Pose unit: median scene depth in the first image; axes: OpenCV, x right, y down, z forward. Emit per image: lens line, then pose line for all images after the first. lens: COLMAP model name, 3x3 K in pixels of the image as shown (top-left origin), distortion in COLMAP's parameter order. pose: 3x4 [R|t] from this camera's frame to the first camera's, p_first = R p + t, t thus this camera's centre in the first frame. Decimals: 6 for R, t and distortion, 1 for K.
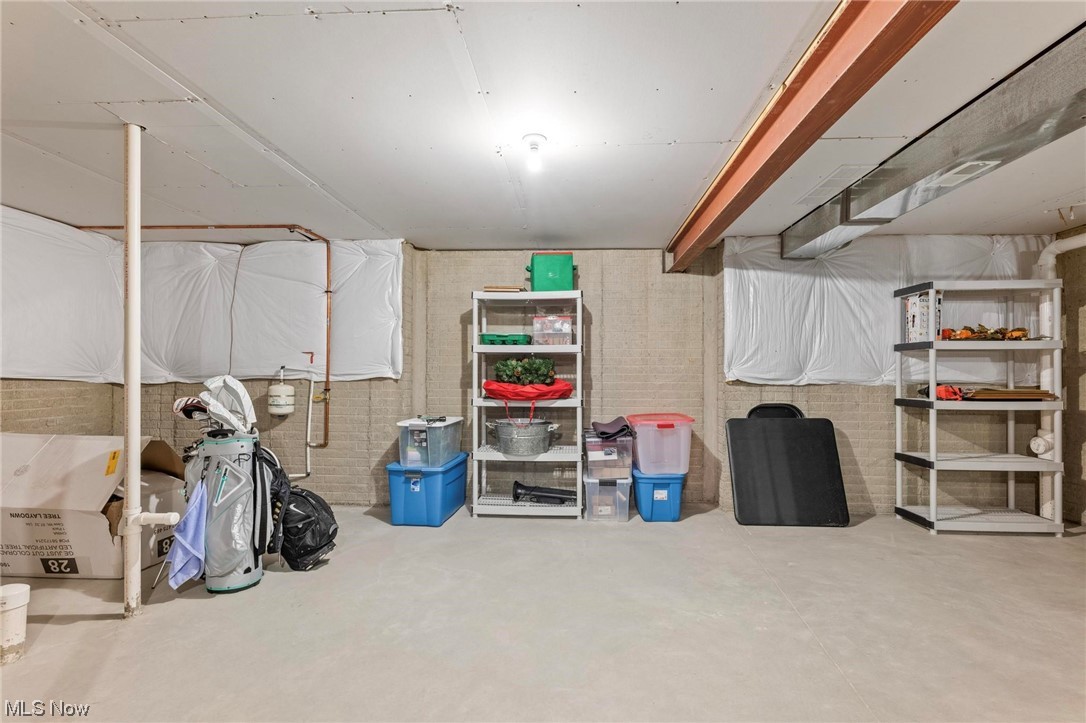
lens RADIAL K [[502.9, 0, 543.1], [0, 502.9, 368.8], [0, 0, 1]] dist [0.004951, 0.000274]
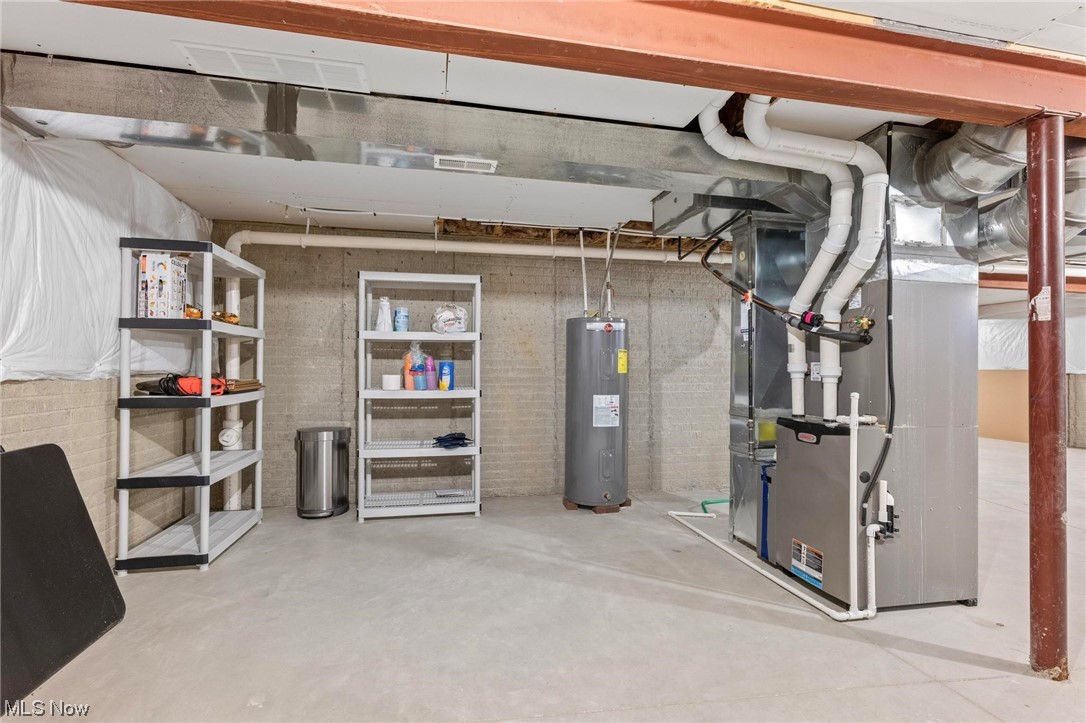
lens RADIAL K [[502.9, 0, 540.7], [0, 502.9, 361.7], [0, 0, 1]] dist [0.004951, 0.000274]
pose [[-0.275932, 0.010512, 0.961120, -0.111567], [-0.015008, 0.999771, -0.015243, 0.013676], [-0.961060, -0.018630, -0.275711, 0.726268]]
